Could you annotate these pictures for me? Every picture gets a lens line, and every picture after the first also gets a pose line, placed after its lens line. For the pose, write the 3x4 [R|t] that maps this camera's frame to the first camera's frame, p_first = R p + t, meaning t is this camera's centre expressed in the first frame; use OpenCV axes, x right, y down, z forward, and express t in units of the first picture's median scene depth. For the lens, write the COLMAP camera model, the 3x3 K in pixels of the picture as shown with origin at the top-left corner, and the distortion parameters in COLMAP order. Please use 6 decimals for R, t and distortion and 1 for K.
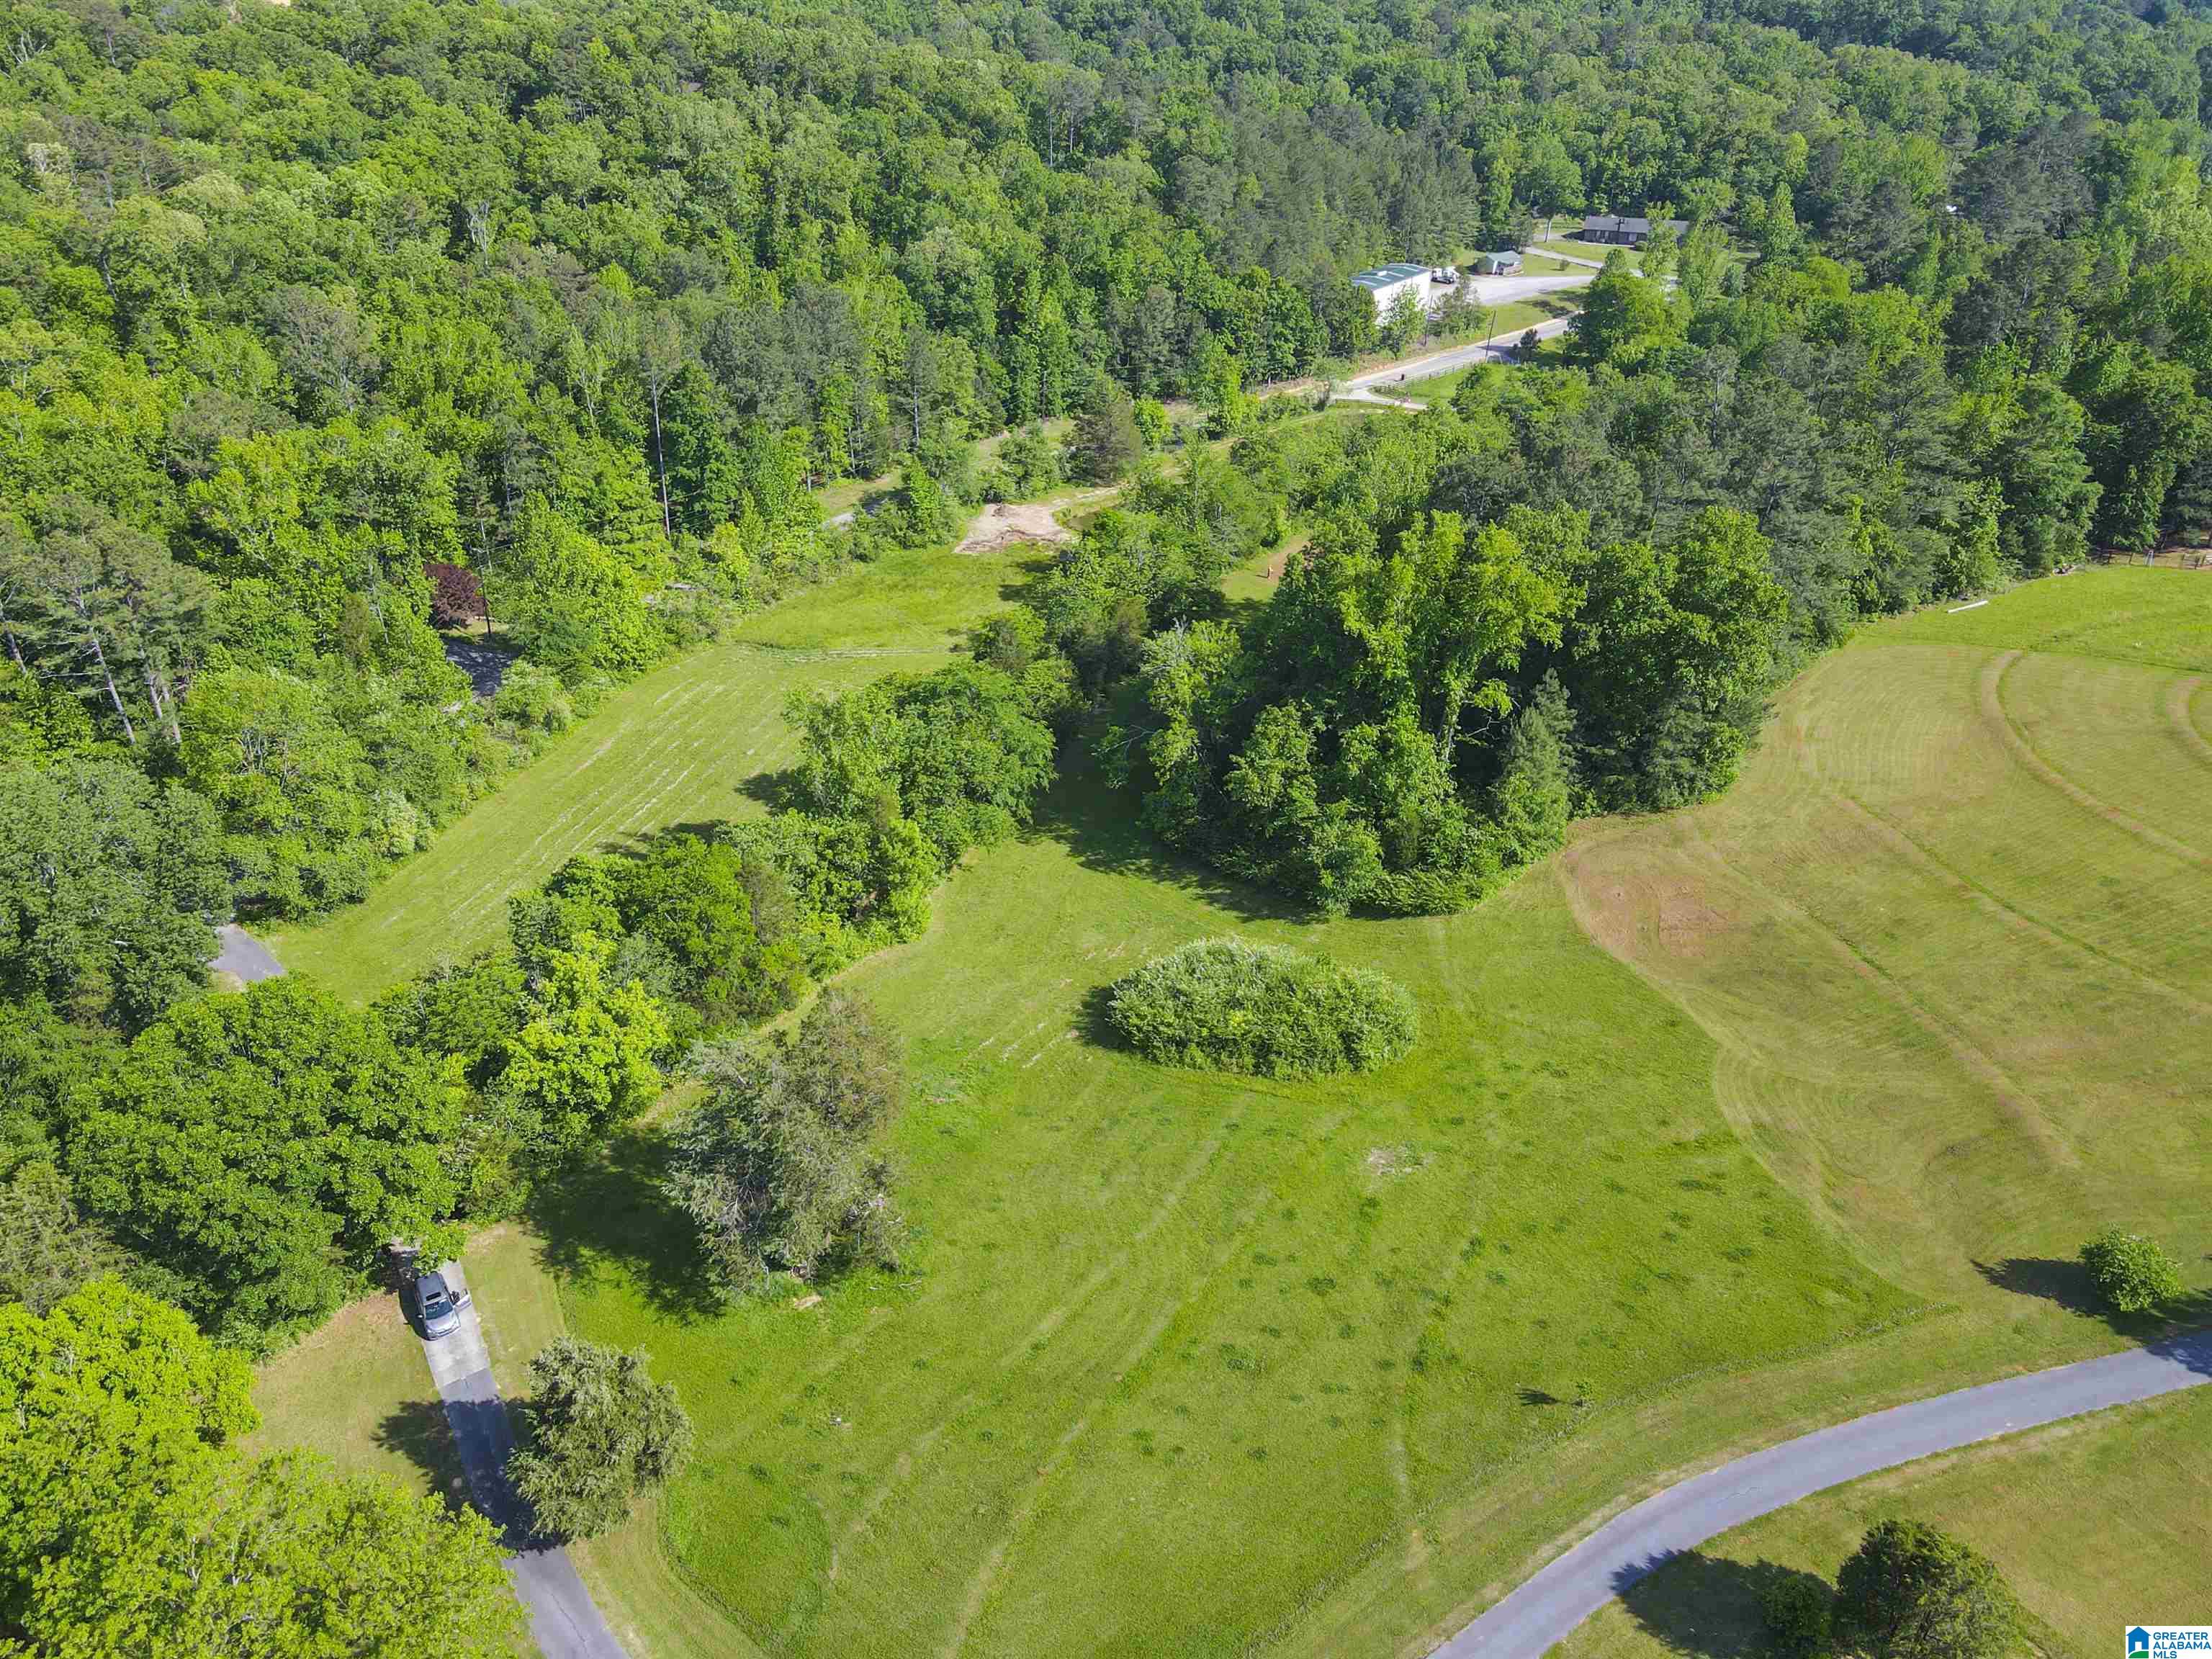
lens RADIAL K [[1553.9, 0, 1103.0], [0, 1553.9, 826.8], [0, 0, 1]] dist [0.006191, 0.005327]
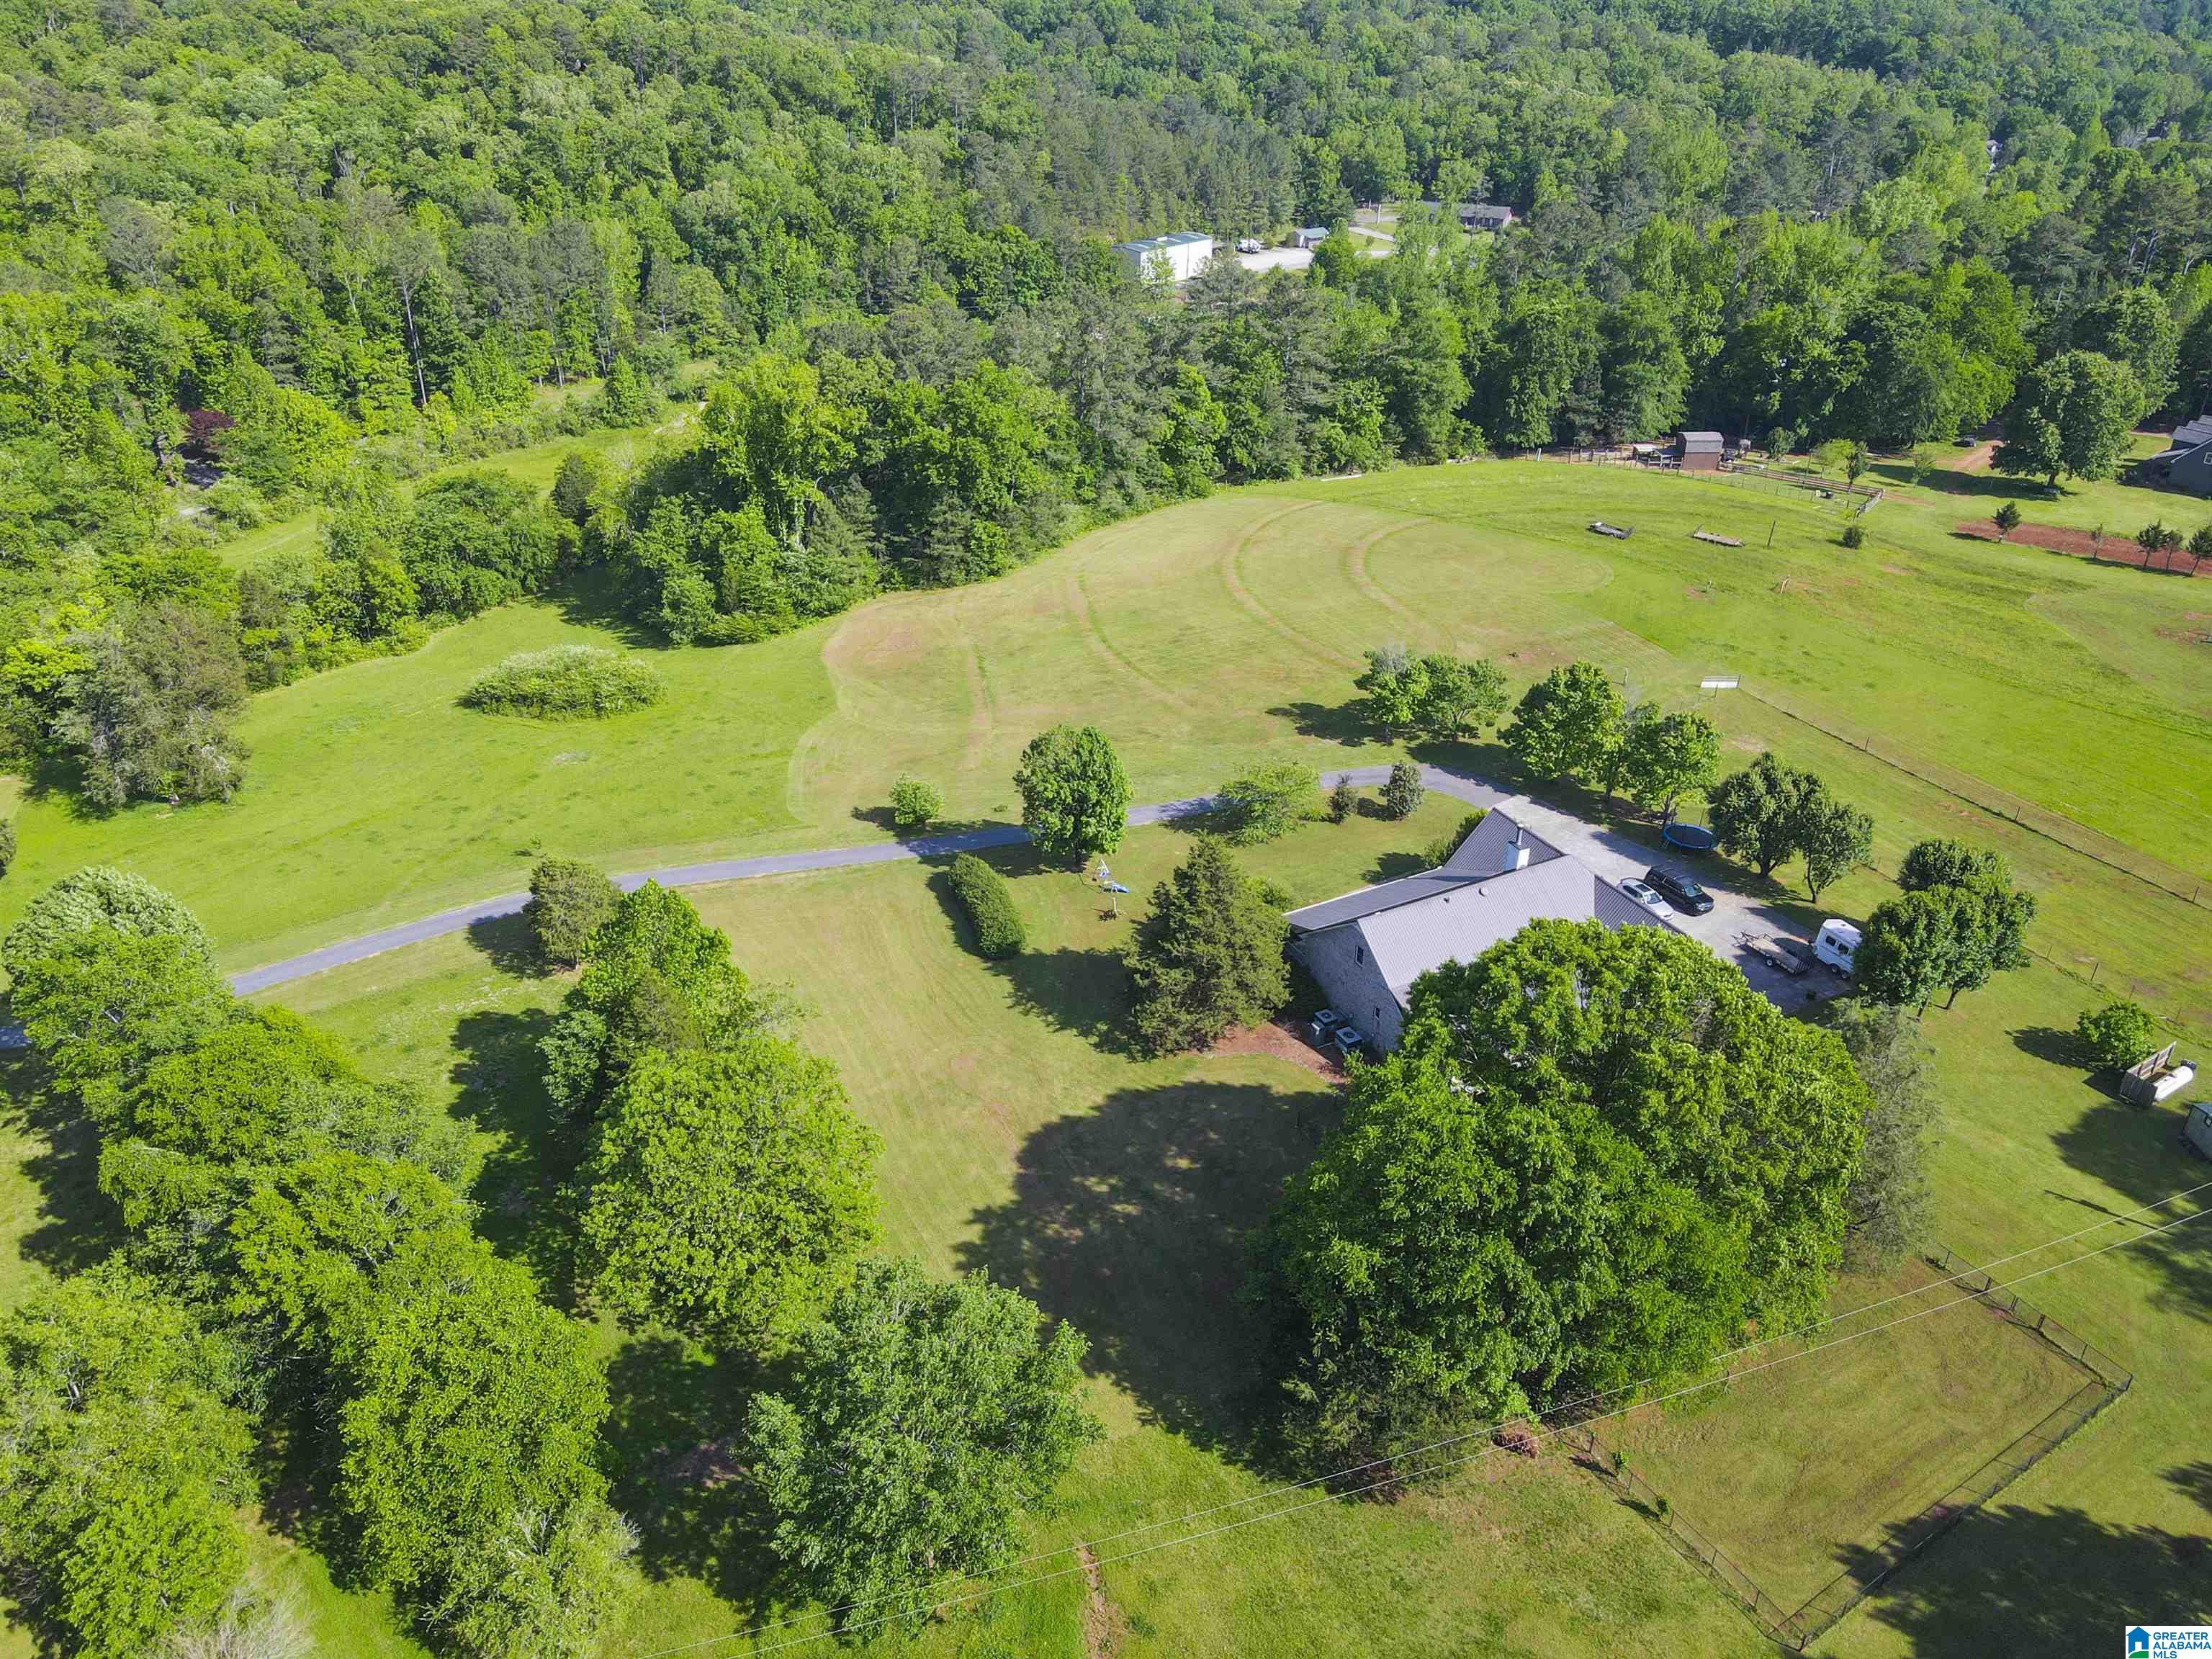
lens RADIAL K [[1553.9, 0, 1109.6], [0, 1553.9, 832.8], [0, 0, 1]] dist [0.006191, 0.005327]
pose [[0.994249, 0.057304, -0.090476, 0.416258], [-0.057677, 0.998334, -0.001513, 0.128573], [0.090239, 0.006723, 0.995897, -0.213203]]
